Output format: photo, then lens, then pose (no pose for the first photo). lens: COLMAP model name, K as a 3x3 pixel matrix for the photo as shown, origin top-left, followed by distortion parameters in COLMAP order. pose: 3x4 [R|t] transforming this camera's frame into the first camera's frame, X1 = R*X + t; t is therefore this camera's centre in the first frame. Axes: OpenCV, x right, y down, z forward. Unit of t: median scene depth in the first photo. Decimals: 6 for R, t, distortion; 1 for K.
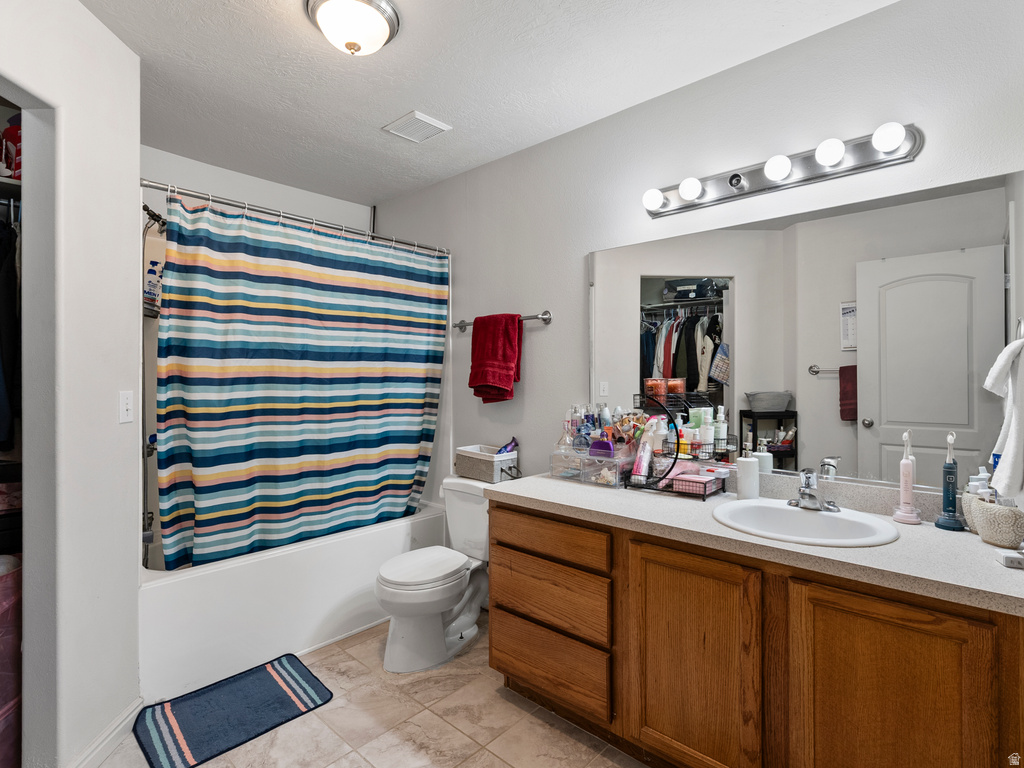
lens RADIAL K [[524.0, 0, 511.1], [0, 524.0, 376.2], [0, 0, 1]] dist [-0.001124, 0.000547]
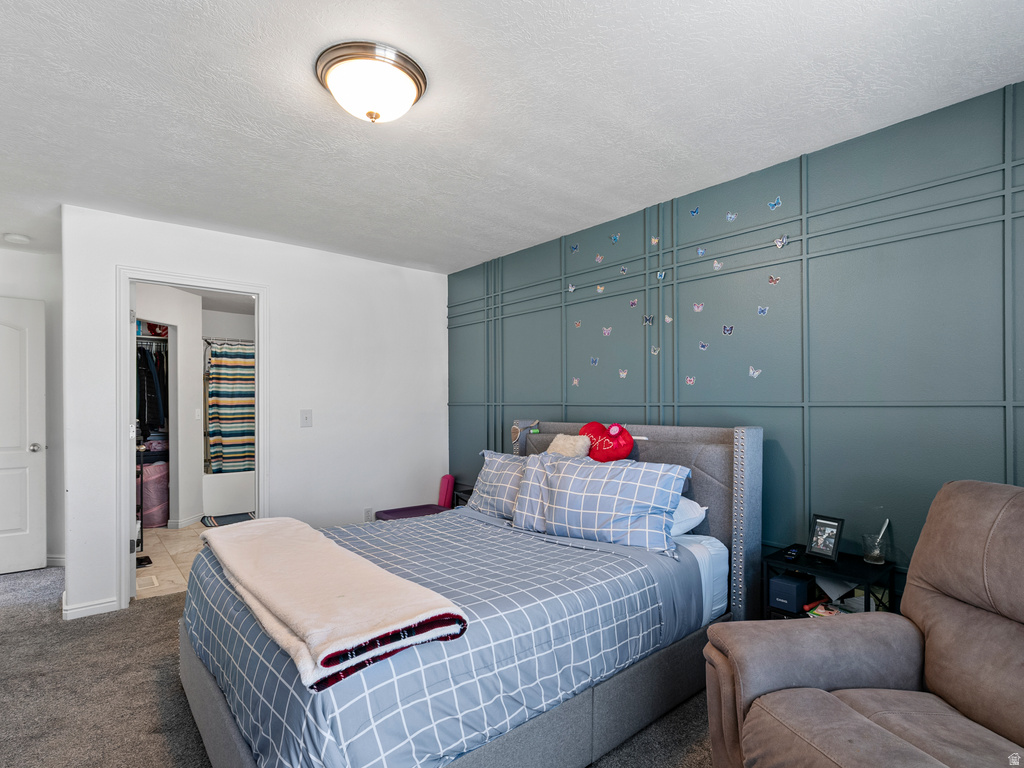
lens RADIAL K [[524.0, 0, 511.5], [0, 524.0, 404.9], [0, 0, 1]] dist [-0.001124, 0.000547]
pose [[0.991669, -0.000348, -0.128815, 1.261124], [0.001474, 0.999962, 0.008646, -0.018328], [0.128807, -0.008764, 0.991631, -1.535182]]
